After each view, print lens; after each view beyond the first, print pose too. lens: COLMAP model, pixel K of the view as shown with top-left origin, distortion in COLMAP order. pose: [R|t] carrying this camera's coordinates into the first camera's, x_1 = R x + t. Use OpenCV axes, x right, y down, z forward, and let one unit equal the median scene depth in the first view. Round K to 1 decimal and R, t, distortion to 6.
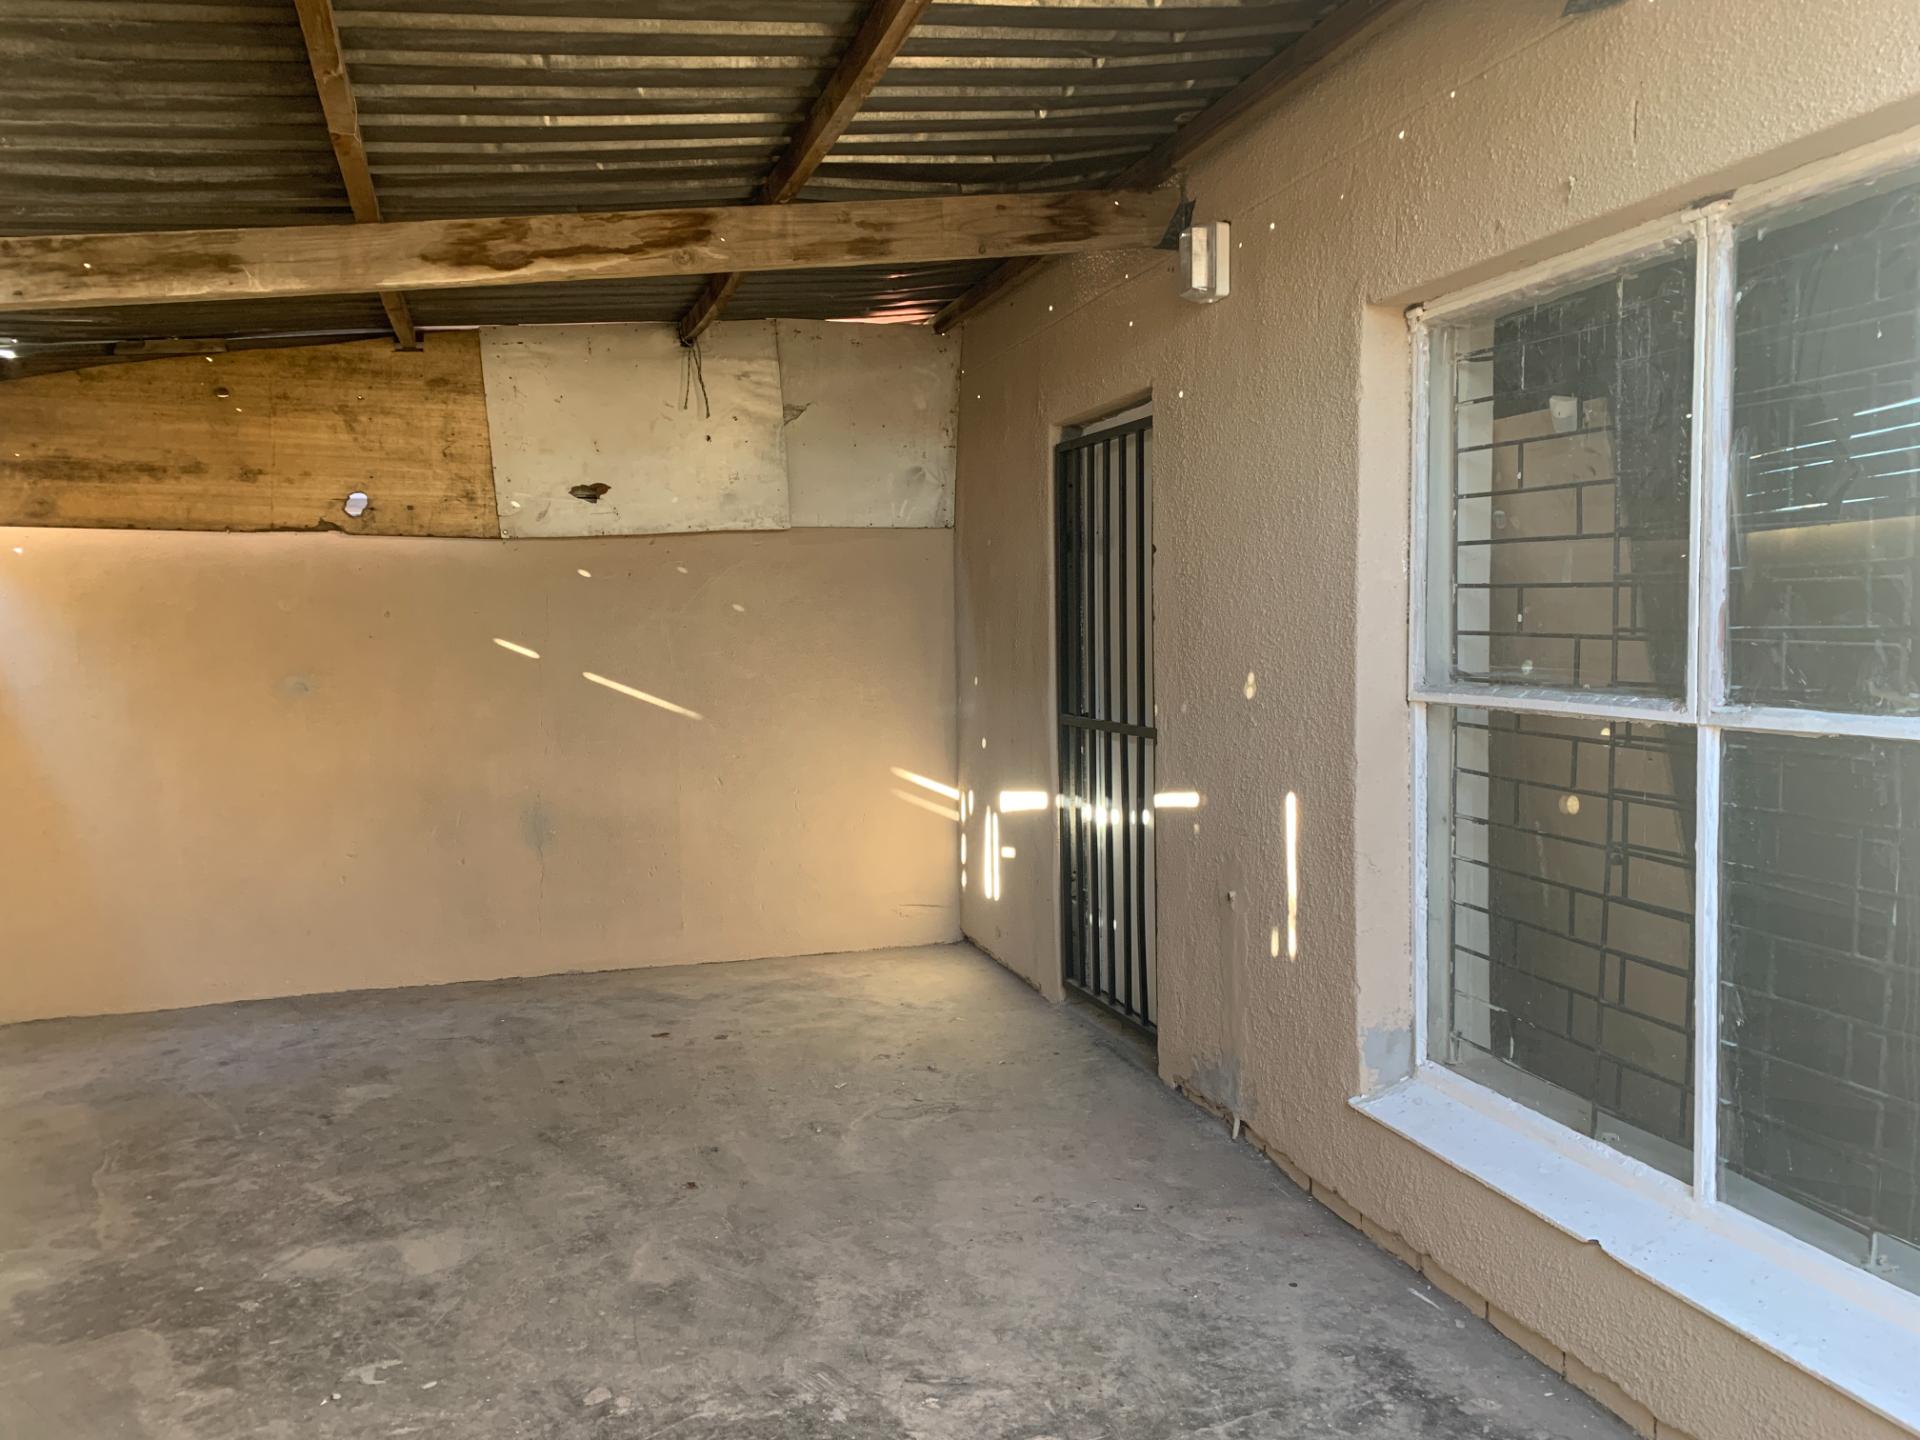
lens RADIAL K [[1466.3, 0, 949.1], [0, 1466.3, 716.6], [0, 0, 1]] dist [0.044223, -0.040467]
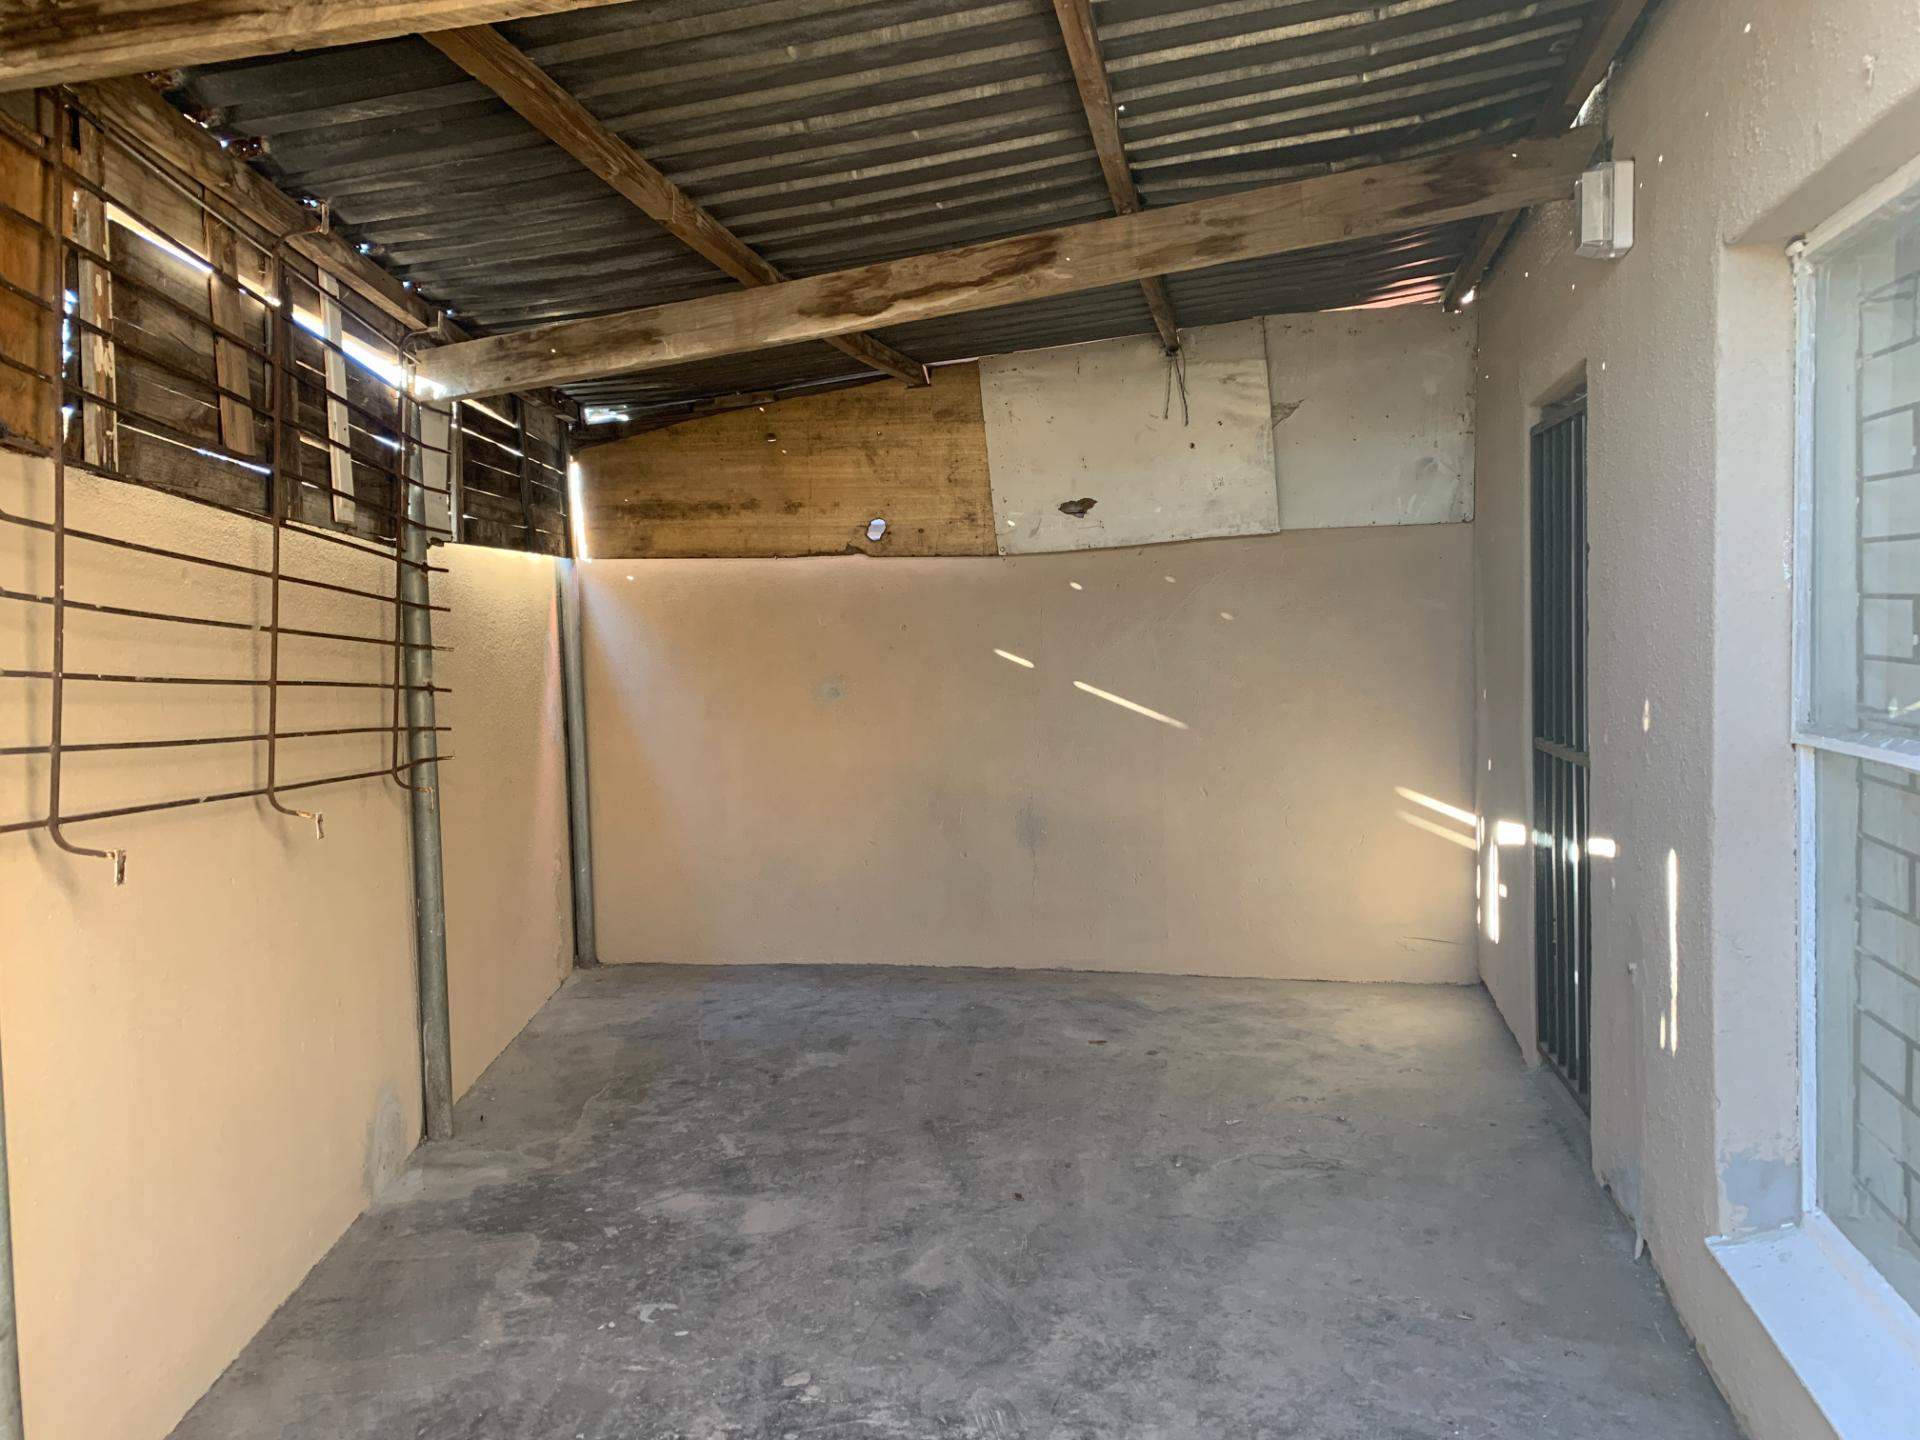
lens RADIAL K [[1464.8, 0, 964.7], [0, 1464.8, 707.7], [0, 0, 1]] dist [0.058740, -0.071222]
pose [[0.880585, 0.020025, -0.473466, 0.259882], [-0.021583, 0.999765, 0.002143, -0.019087], [0.473397, 0.008332, 0.880810, 0.086471]]
